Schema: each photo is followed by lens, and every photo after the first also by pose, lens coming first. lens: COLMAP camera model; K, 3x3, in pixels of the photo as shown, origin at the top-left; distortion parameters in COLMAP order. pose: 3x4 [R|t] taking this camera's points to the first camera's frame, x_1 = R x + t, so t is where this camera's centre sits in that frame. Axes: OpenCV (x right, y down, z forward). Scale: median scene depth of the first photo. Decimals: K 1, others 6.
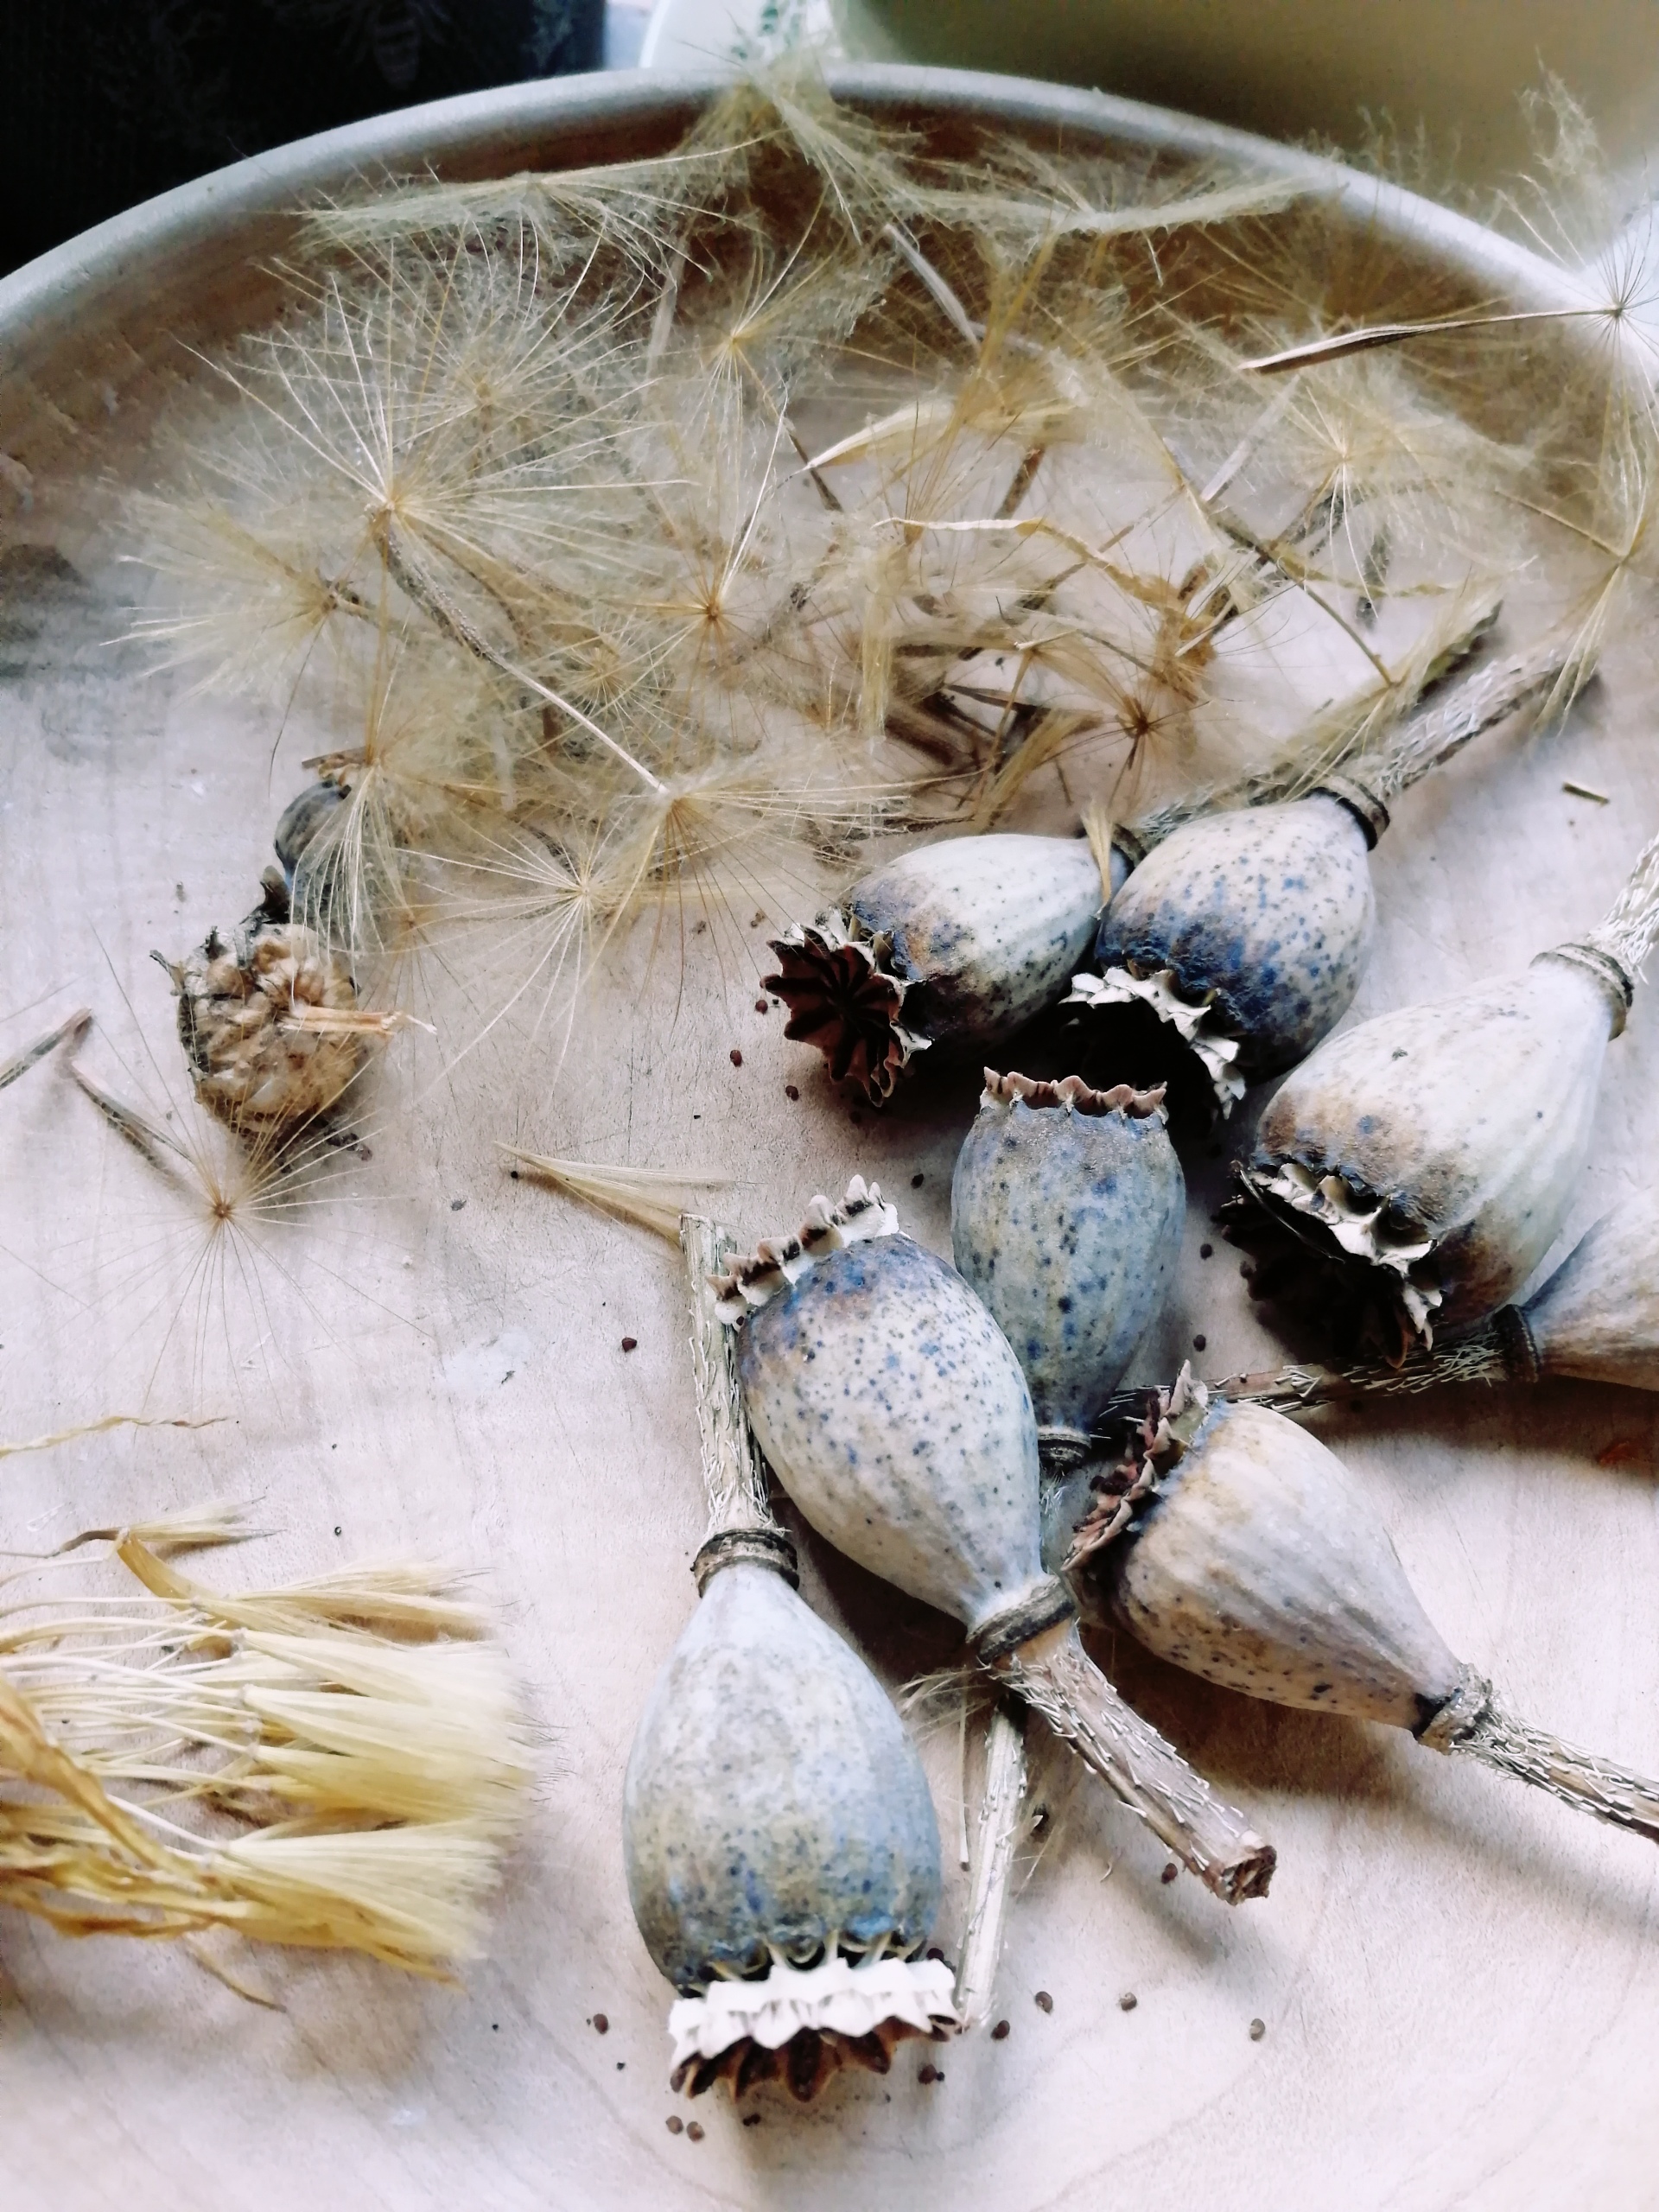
lens RADIAL K [[1739.9, 0, 838.2], [0, 1739.9, 1117.7], [0, 0, 1]] dist [-0.006409, -0.034216]
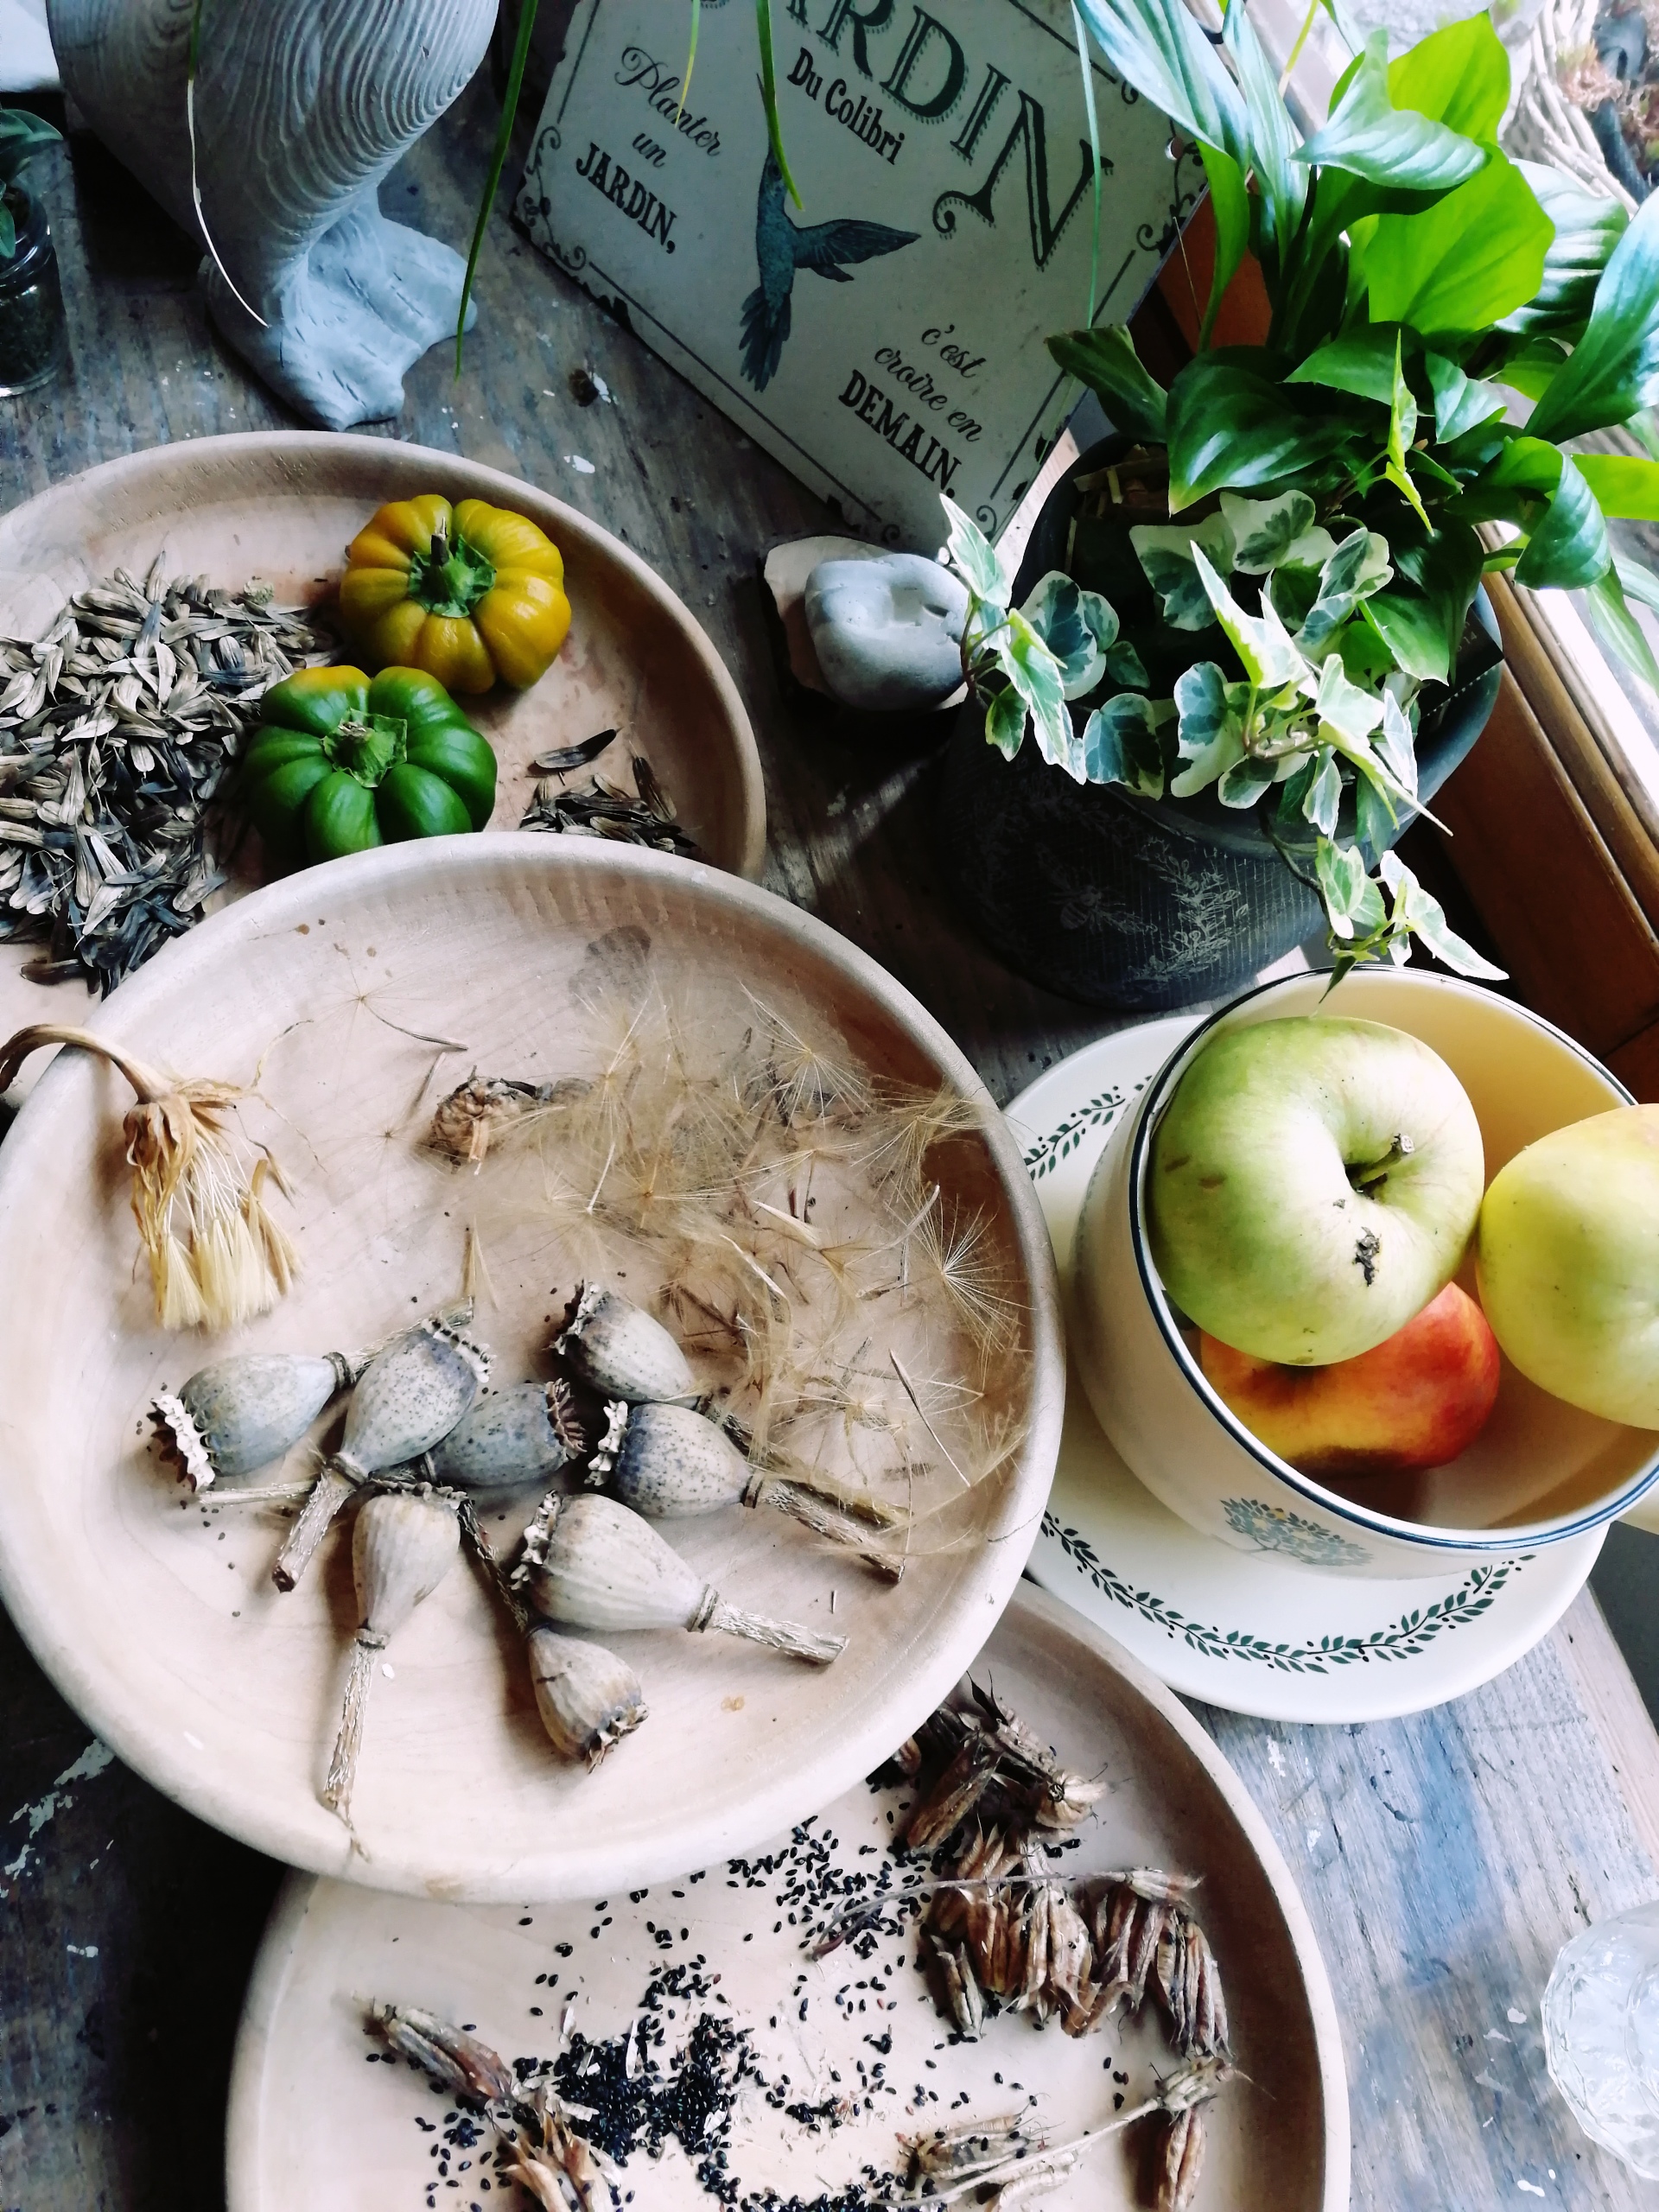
lens RADIAL K [[1739.9, 0, 838.2], [0, 1739.9, 1117.7], [0, 0, 1]] dist [-0.006409, -0.034216]
pose [[0.415420, 0.858007, -0.302077, 0.712641], [-0.888902, 0.453404, 0.065400, -0.744256], [0.193077, 0.241349, 0.951037, -1.408149]]
